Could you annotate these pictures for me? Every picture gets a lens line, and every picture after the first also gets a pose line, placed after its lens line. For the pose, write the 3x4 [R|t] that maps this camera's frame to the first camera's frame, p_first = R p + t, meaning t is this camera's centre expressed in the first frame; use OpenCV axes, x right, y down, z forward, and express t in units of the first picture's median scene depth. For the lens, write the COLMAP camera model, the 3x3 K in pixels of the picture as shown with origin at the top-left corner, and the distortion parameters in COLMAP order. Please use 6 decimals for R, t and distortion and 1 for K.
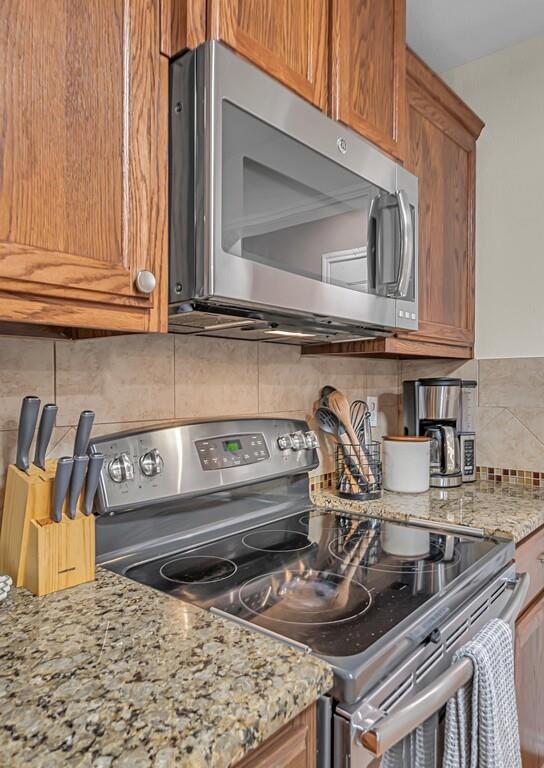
lens RADIAL K [[530.6, 0, 272.0], [0, 530.6, 384.0], [0, 0, 1]] dist [-0.000737, -0.000263]
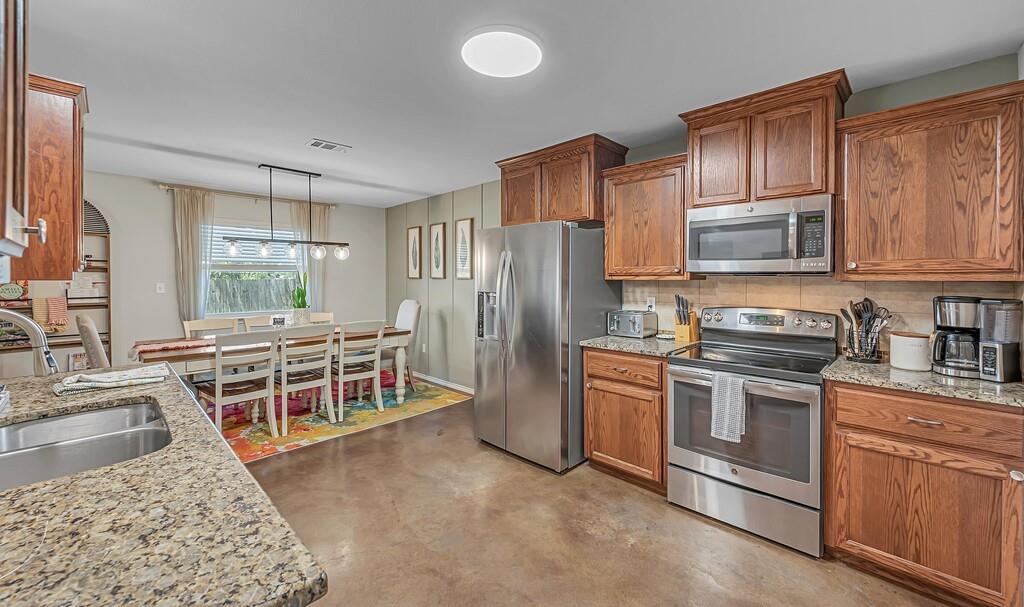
lens RADIAL K [[404.5, 0, 514.8], [0, 404.5, 282.9], [0, 0, 1]] dist [-0.000402, 0.000096]
pose [[-0.080273, 0.009806, -0.996725, 1.587072], [-0.007972, 0.999913, 0.010479, -0.052022], [0.996741, 0.008787, -0.080188, -0.043635]]
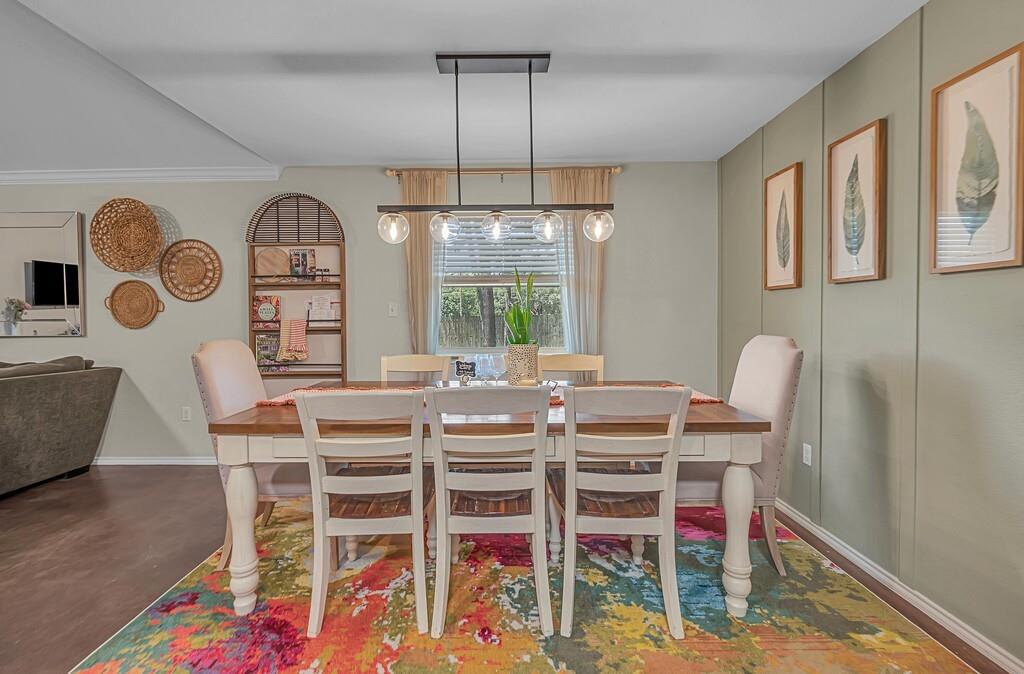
lens RADIAL K [[433.9, 0, 499.6], [0, 433.9, 323.3], [0, 0, 1]] dist [-0.002075, -0.000266]
pose [[-0.780096, 0.012067, -0.625543, 0.060736], [-0.001016, 0.999788, 0.020554, 0.051079], [0.625658, 0.016670, -0.779919, -0.566606]]
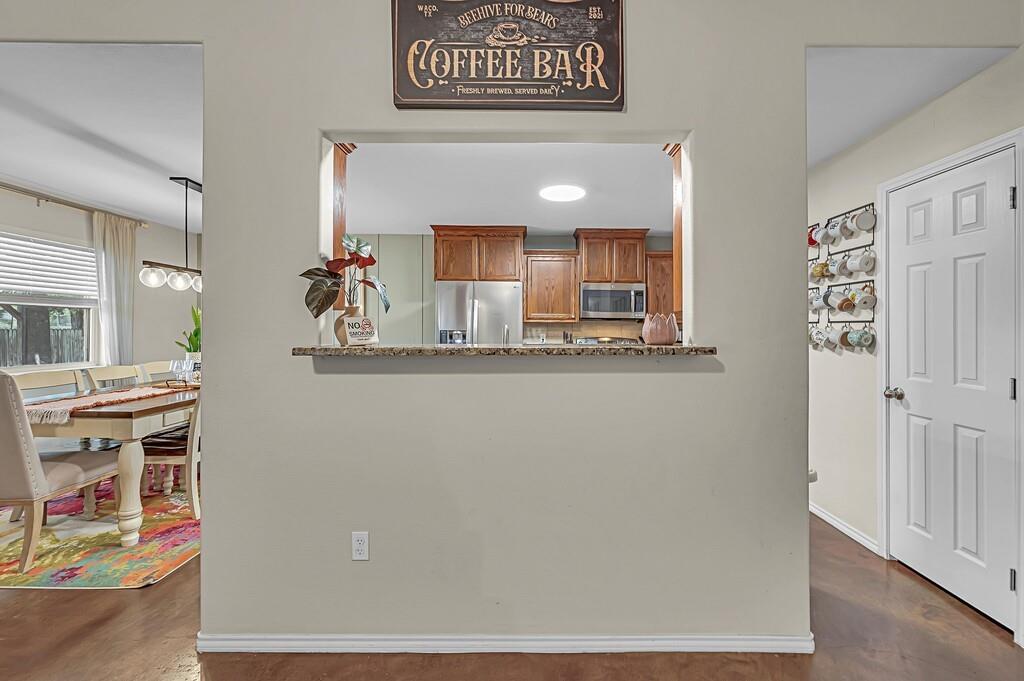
lens RADIAL K [[425.3, 0, 526.9], [0, 425.3, 327.8], [0, 0, 1]] dist [-0.002248, -0.000162]
pose [[0.645153, -0.001903, -0.764051, 1.968582], [-0.009322, 0.999903, -0.010362, 0.021432], [0.763996, 0.013807, 0.645073, -1.707147]]
